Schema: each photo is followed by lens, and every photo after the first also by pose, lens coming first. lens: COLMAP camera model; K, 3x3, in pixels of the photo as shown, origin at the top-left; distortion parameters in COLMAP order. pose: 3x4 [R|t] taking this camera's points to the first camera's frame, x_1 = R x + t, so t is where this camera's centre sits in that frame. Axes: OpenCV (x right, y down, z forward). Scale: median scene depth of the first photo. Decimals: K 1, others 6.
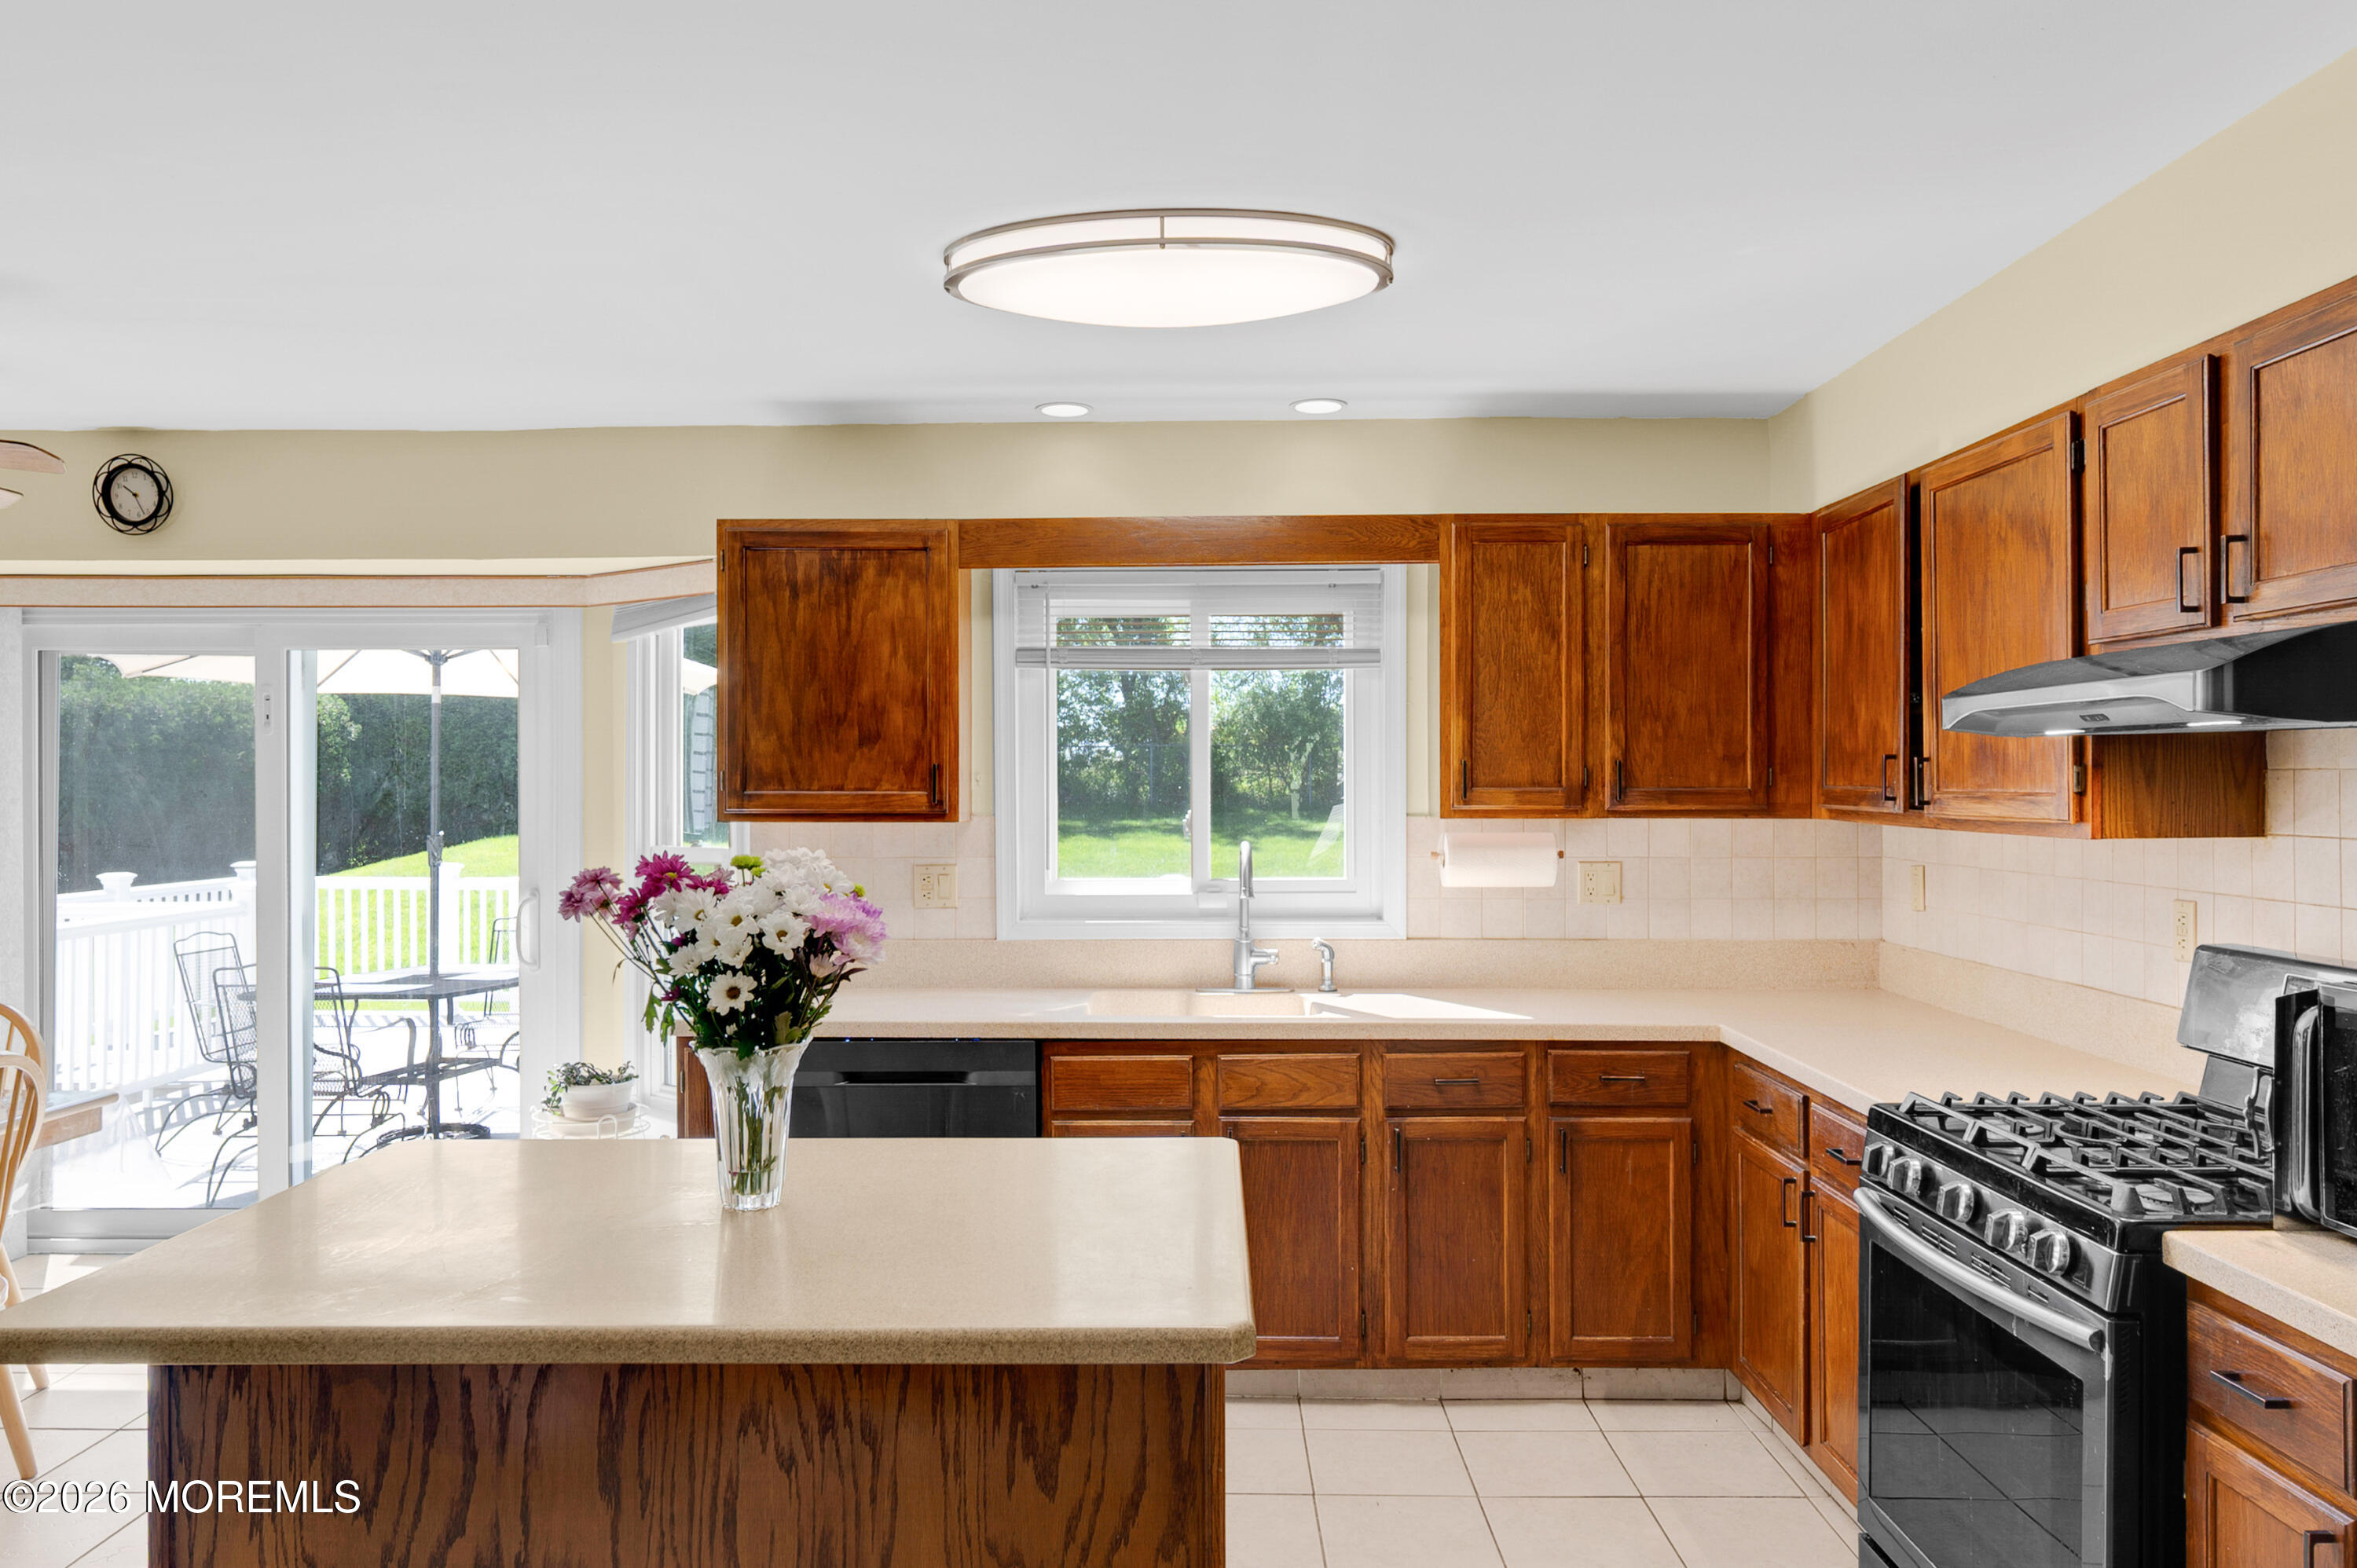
lens RADIAL K [[1610.8, 0, 1178.6], [0, 1610.8, 770.6], [0, 0, 1]] dist [0.002109, -0.001314]
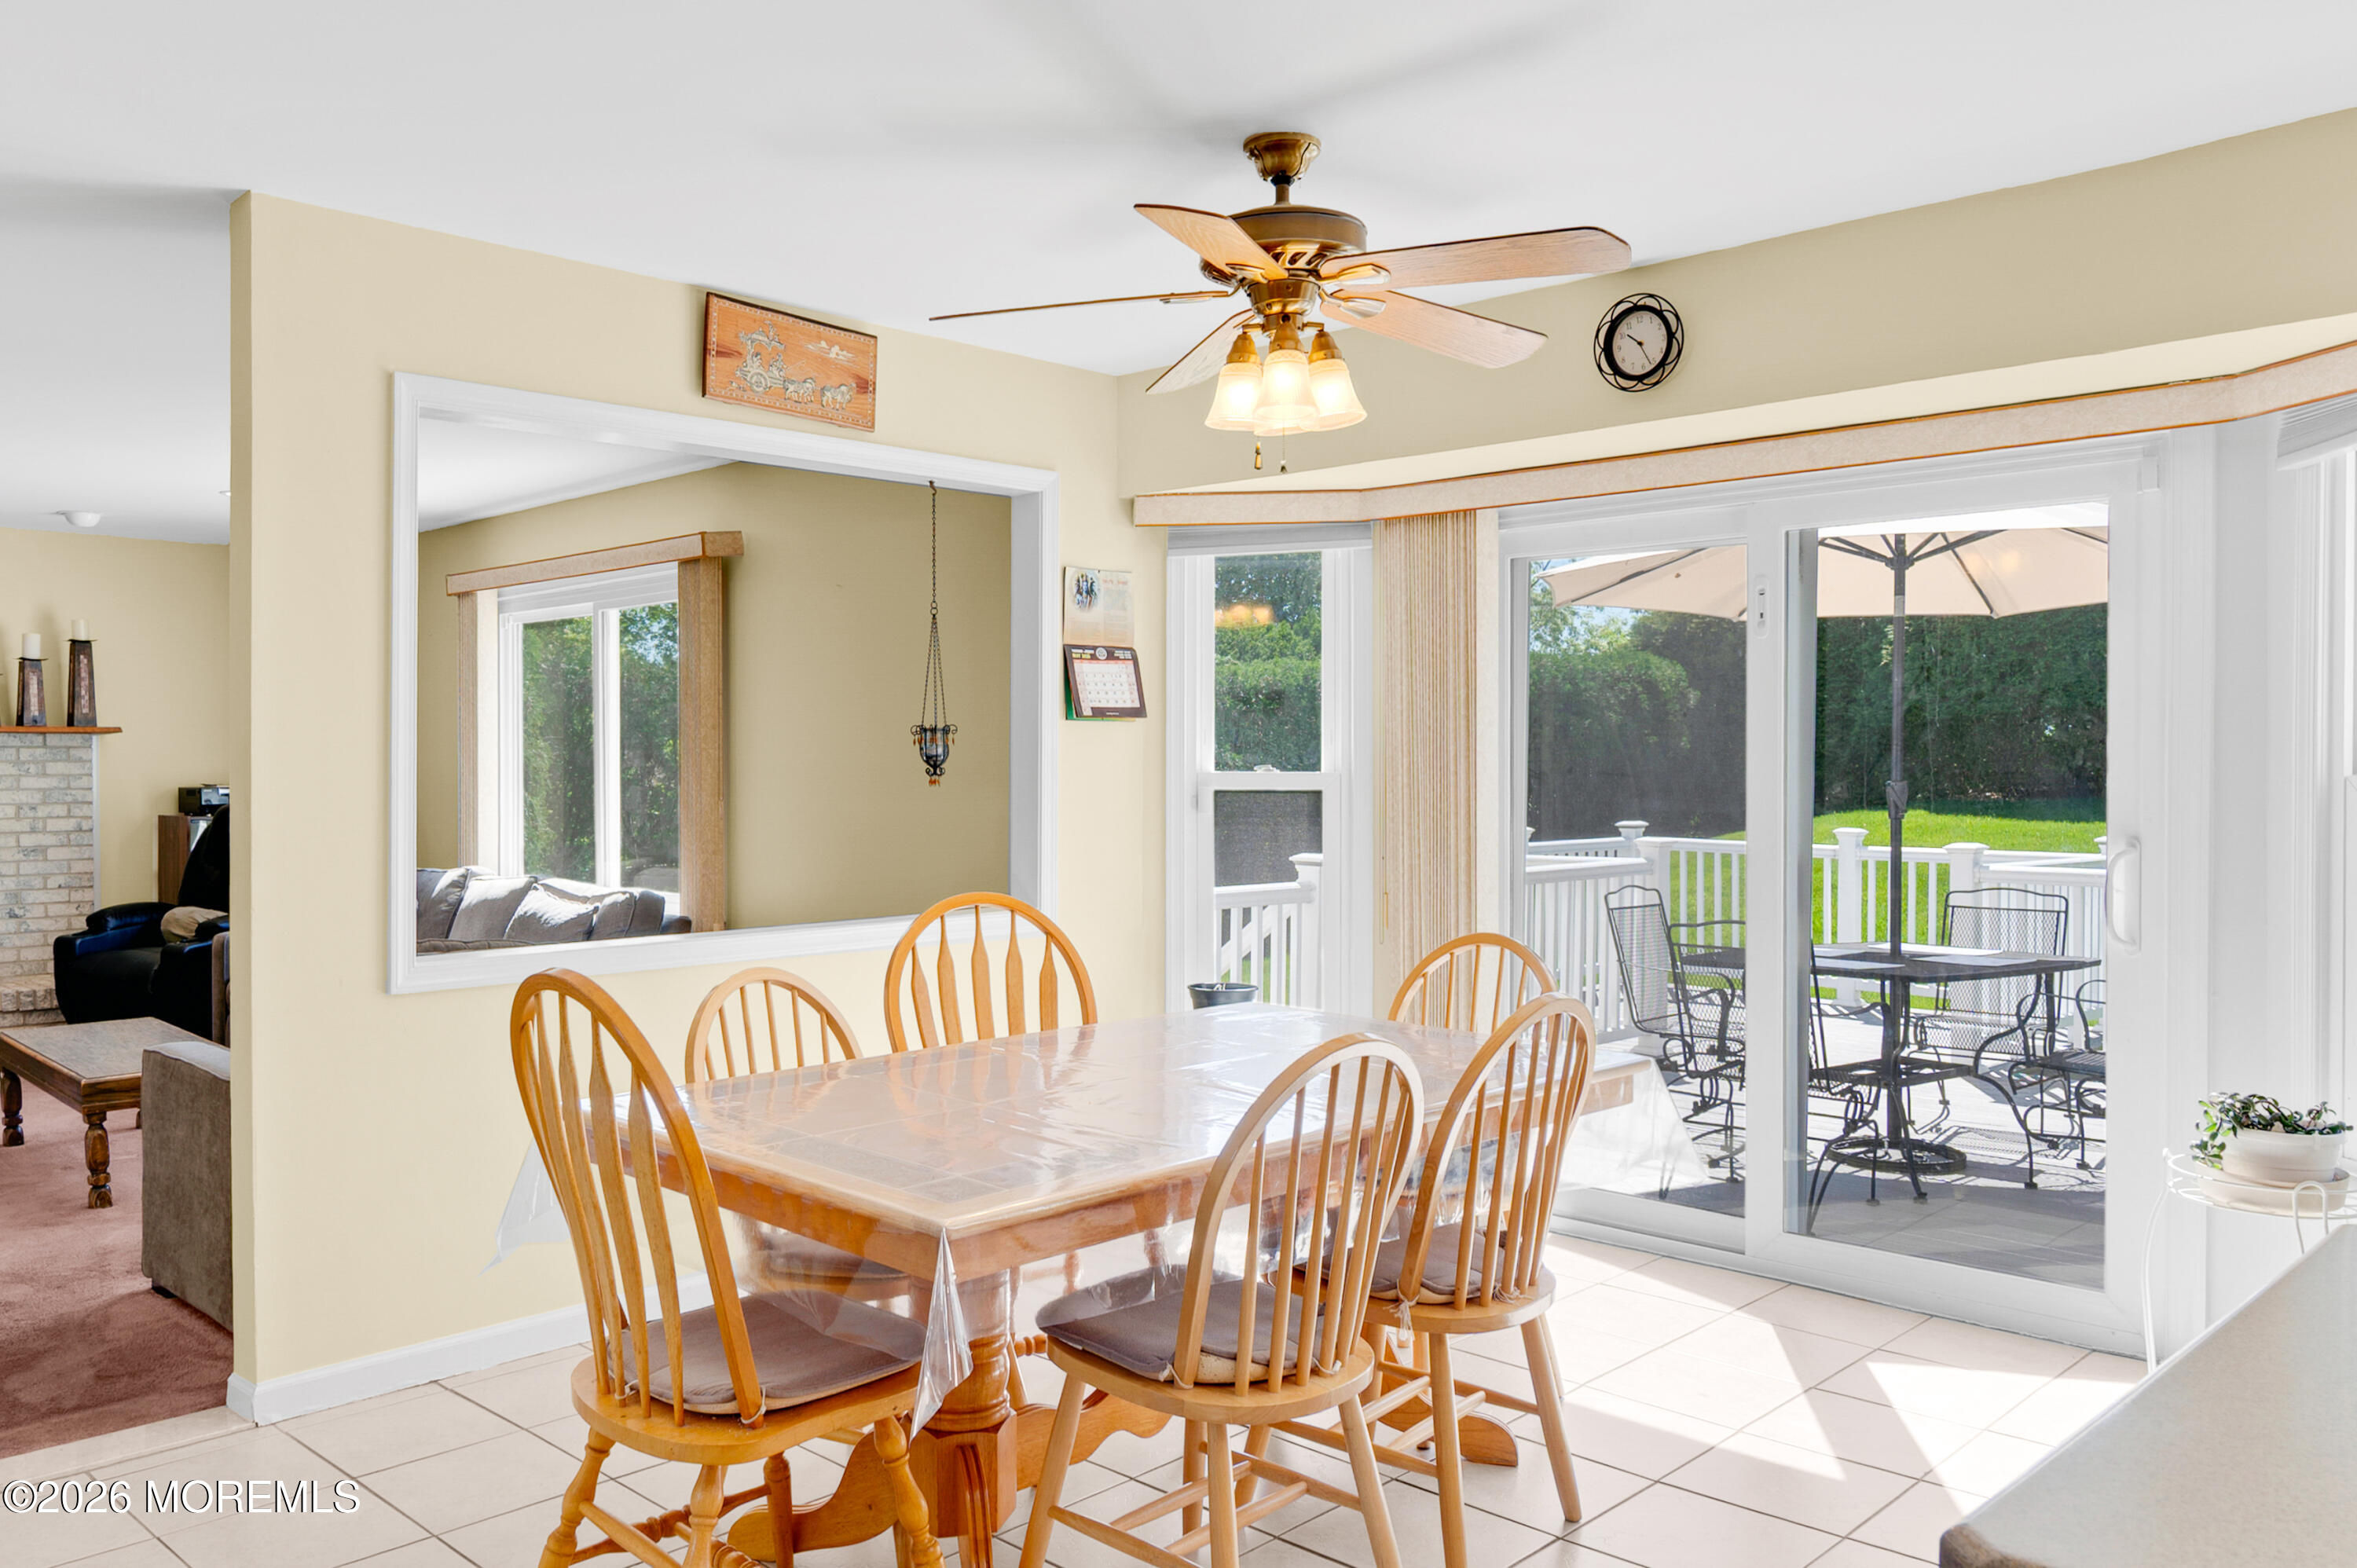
lens RADIAL K [[1610.8, 0, 1176.3], [0, 1610.8, 786.6], [0, 0, 1]] dist [0.002109, -0.001314]
pose [[0.749454, 0.006981, -0.662020, -0.266867], [-0.002473, 0.999967, 0.007745, 0.050614], [0.662052, -0.004168, 0.749446, 0.211078]]
